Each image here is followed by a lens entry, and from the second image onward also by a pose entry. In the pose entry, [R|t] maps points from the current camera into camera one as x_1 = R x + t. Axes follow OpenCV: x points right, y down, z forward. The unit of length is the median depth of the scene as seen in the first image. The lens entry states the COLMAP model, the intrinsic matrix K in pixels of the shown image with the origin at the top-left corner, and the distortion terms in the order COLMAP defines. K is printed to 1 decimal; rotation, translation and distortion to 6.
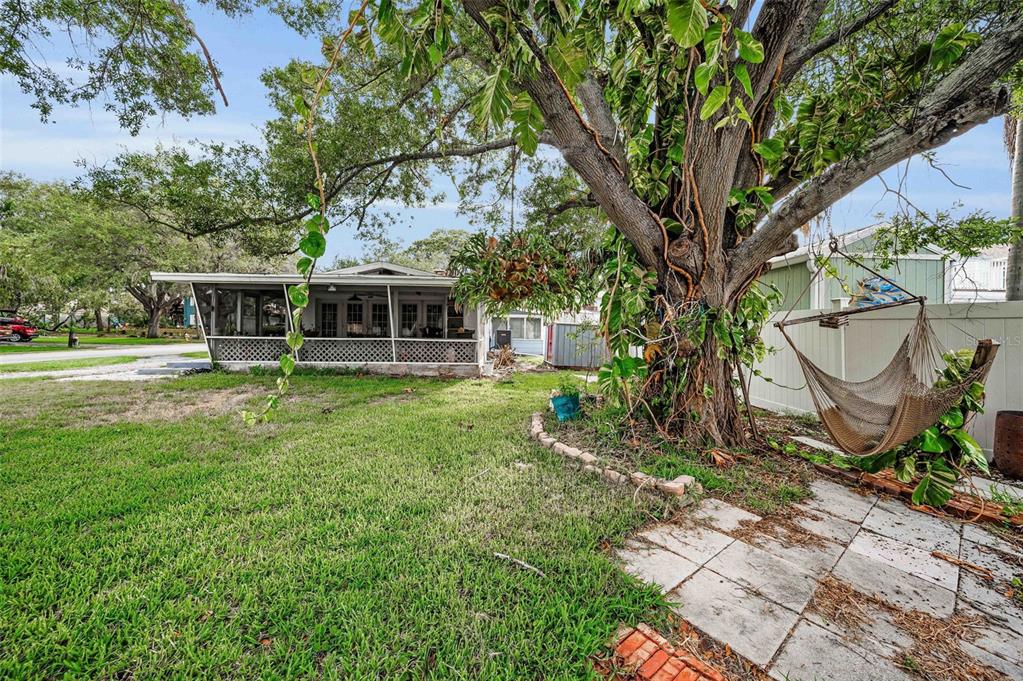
lens RADIAL K [[412.2, 0, 511.5], [0, 412.2, 340.5], [0, 0, 1]] dist [0.000275, 0.000042]
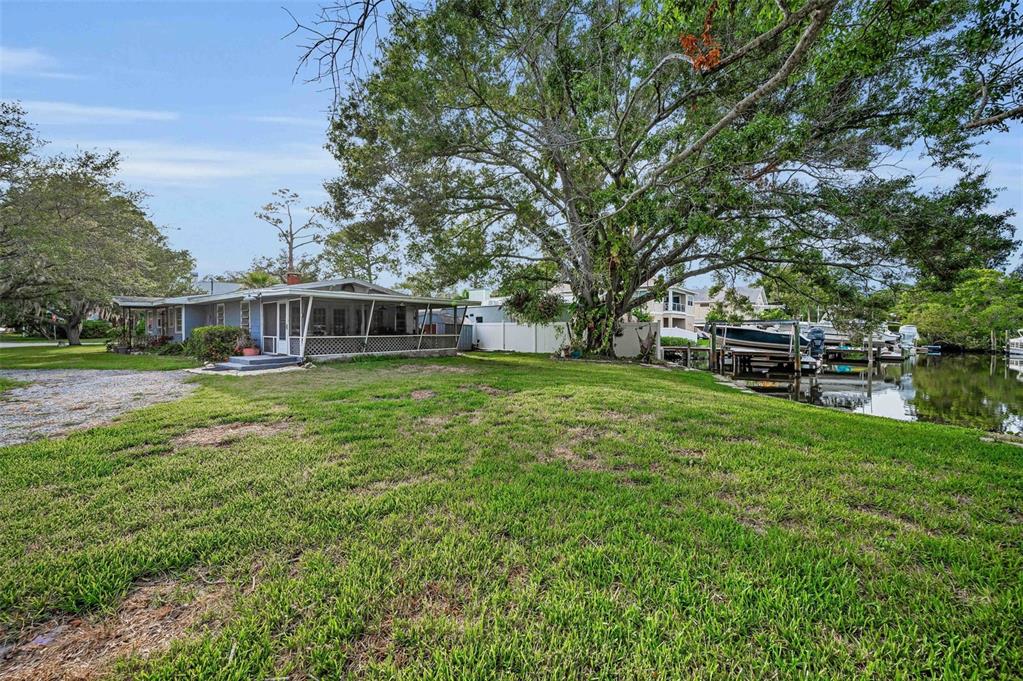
lens RADIAL K [[403.3, 0, 515.7], [0, 403.3, 338.6], [0, 0, 1]] dist [-0.001680, 0.000061]
pose [[0.665509, -0.028169, 0.745858, -1.224802], [0.022502, 0.999591, 0.017674, -0.010415], [-0.746050, 0.005021, 0.665871, -0.342235]]
